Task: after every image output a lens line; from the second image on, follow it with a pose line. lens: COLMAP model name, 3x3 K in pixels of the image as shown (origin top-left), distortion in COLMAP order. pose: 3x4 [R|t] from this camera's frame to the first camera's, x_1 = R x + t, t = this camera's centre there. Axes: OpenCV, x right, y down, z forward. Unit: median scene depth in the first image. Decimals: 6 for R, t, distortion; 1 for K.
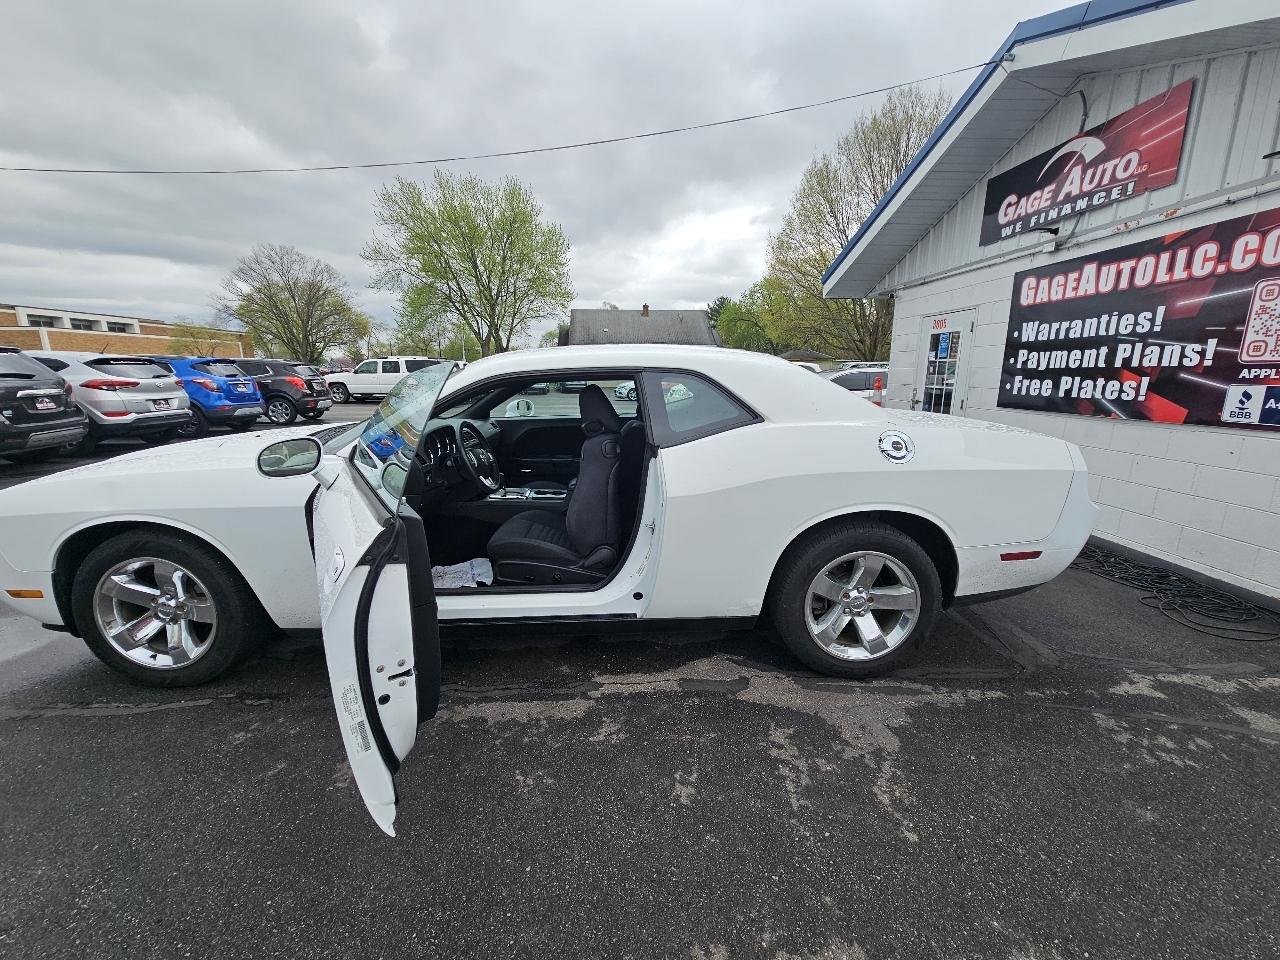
lens RADIAL K [[517.1, 0, 641.4], [0, 517.1, 484.3], [0, 0, 1]] dist [0.002502, -0.001639]
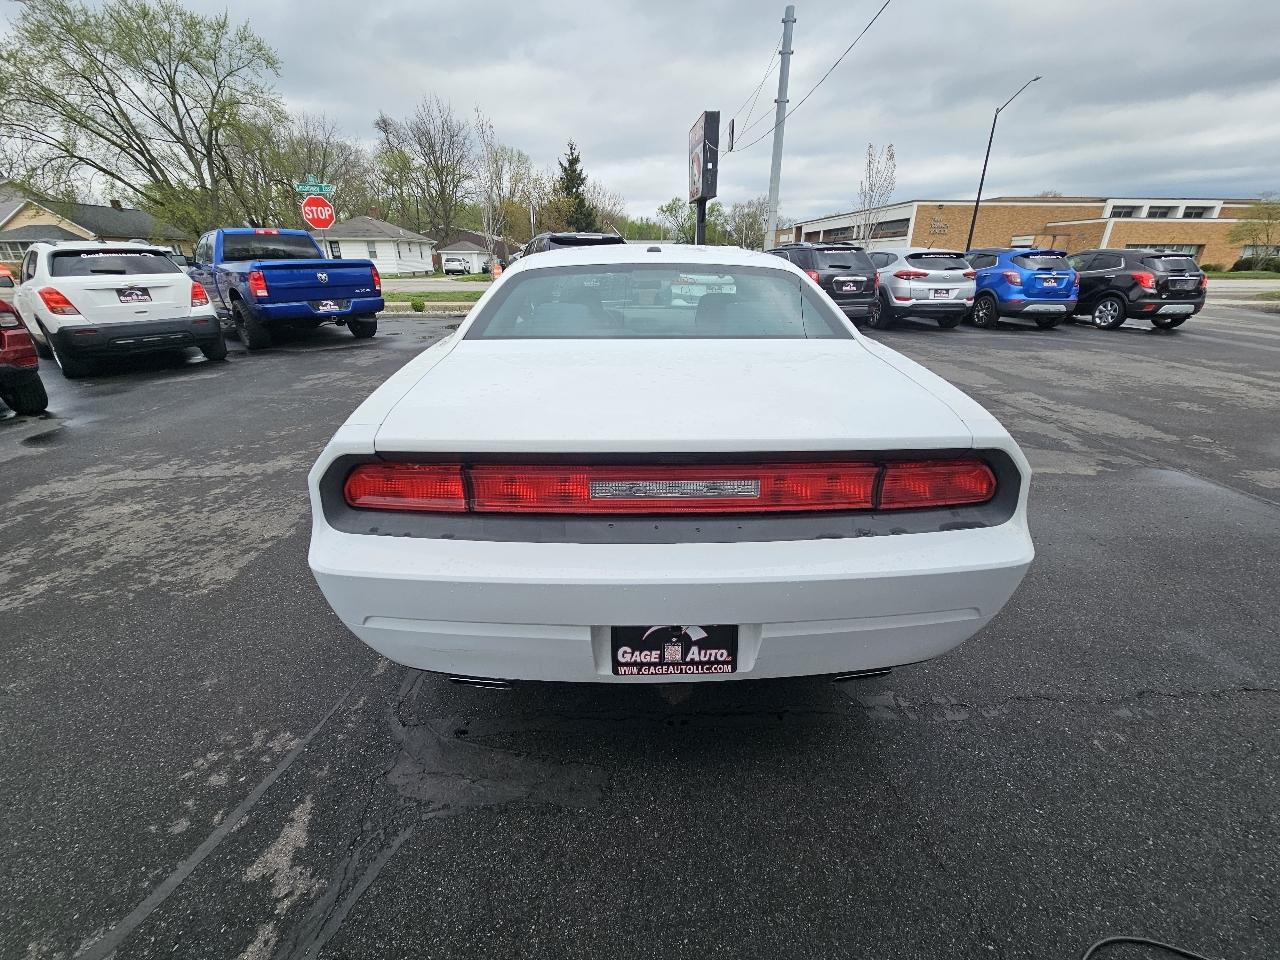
lens RADIAL K [[517.1, 0, 639.8], [0, 517.1, 480.5], [0, 0, 1]] dist [0.002502, -0.001639]
pose [[-0.006914, 0.393568, -0.919269, 0.726188], [-0.216692, 0.896858, 0.385603, -0.168412], [0.976216, 0.201864, 0.079082, 0.687484]]
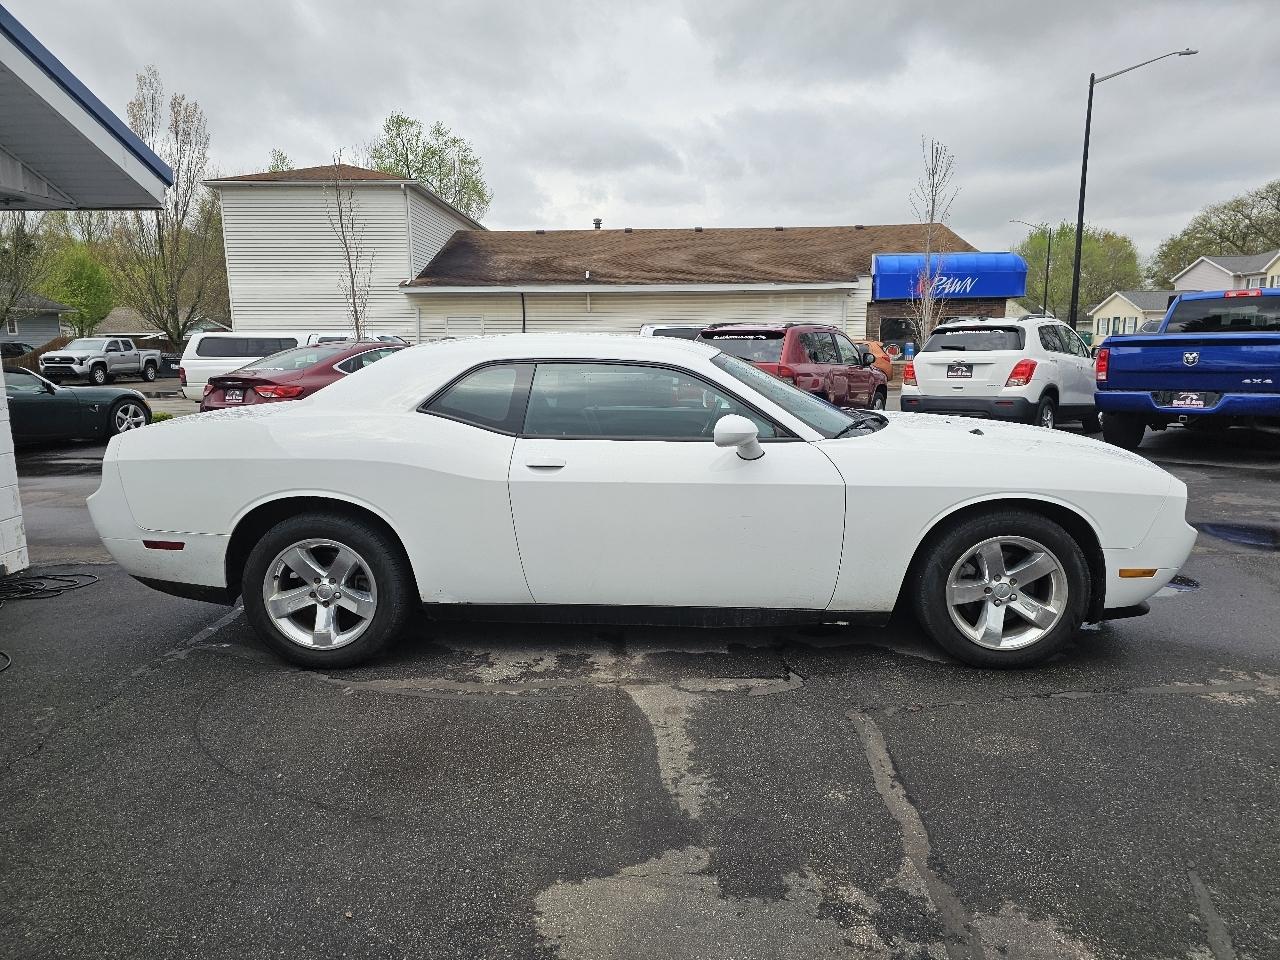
lens RADIAL K [[851.6, 0, 641.5], [0, 851.6, 492.0], [0, 0, 1]] dist [0.059765, -0.052273]
pose [[-0.997949, 0.000719, 0.064004, -0.183516], [0.025419, 0.922161, 0.385971, -0.414164], [-0.058745, 0.386807, -0.920288, 1.756209]]
